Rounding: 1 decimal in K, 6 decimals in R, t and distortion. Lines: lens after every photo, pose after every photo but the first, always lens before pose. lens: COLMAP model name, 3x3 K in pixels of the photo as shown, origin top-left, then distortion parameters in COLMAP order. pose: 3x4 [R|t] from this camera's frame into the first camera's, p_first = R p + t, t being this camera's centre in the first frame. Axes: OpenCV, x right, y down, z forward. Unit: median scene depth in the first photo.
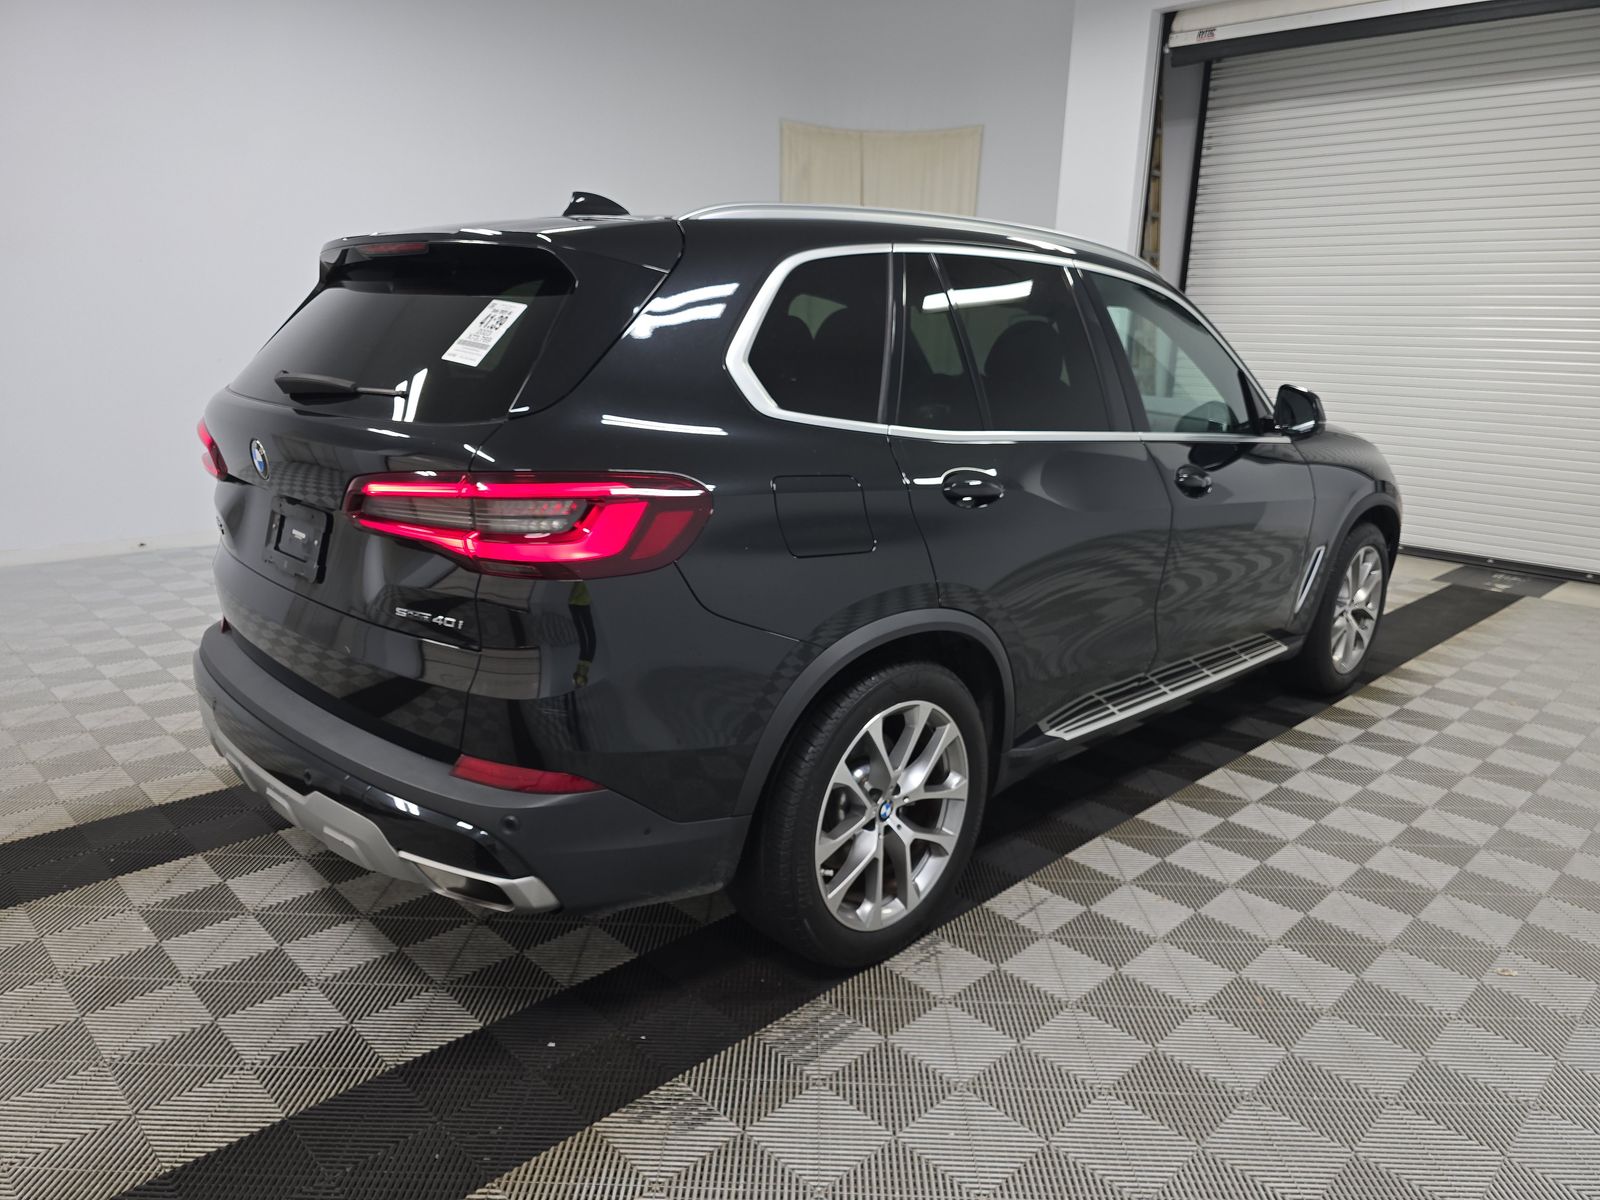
lens RADIAL K [[1103.3, 0, 800.0], [0, 1103.3, 600.0], [0, 0, 1]] dist [0.006876, 0.000938]
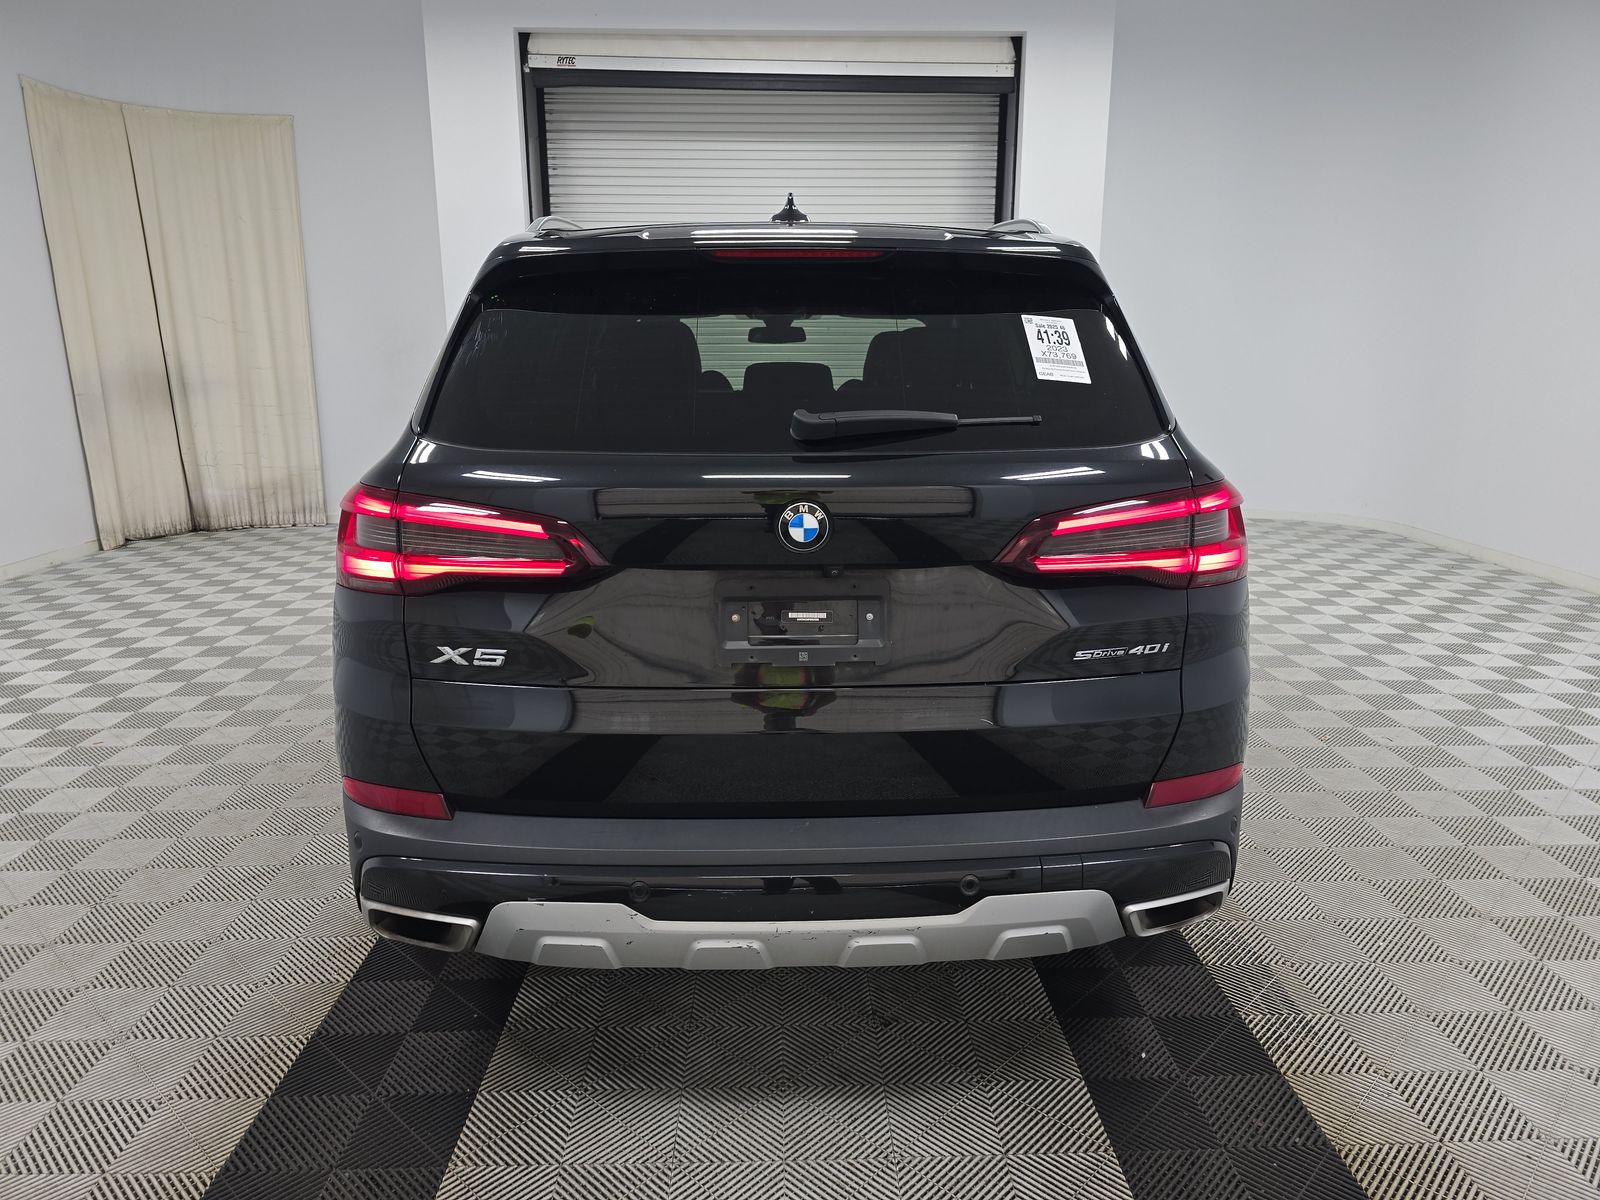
lens RADIAL K [[1086.0, 0, 800.0], [0, 1086.0, 600.0], [0, 0, 1]] dist [0.034762, -0.000407]
pose [[0.679318, -0.194912, 0.707486, -0.318430], [0.199558, 0.976816, 0.077499, -0.041954], [-0.706190, 0.088538, 0.702465, 0.144438]]
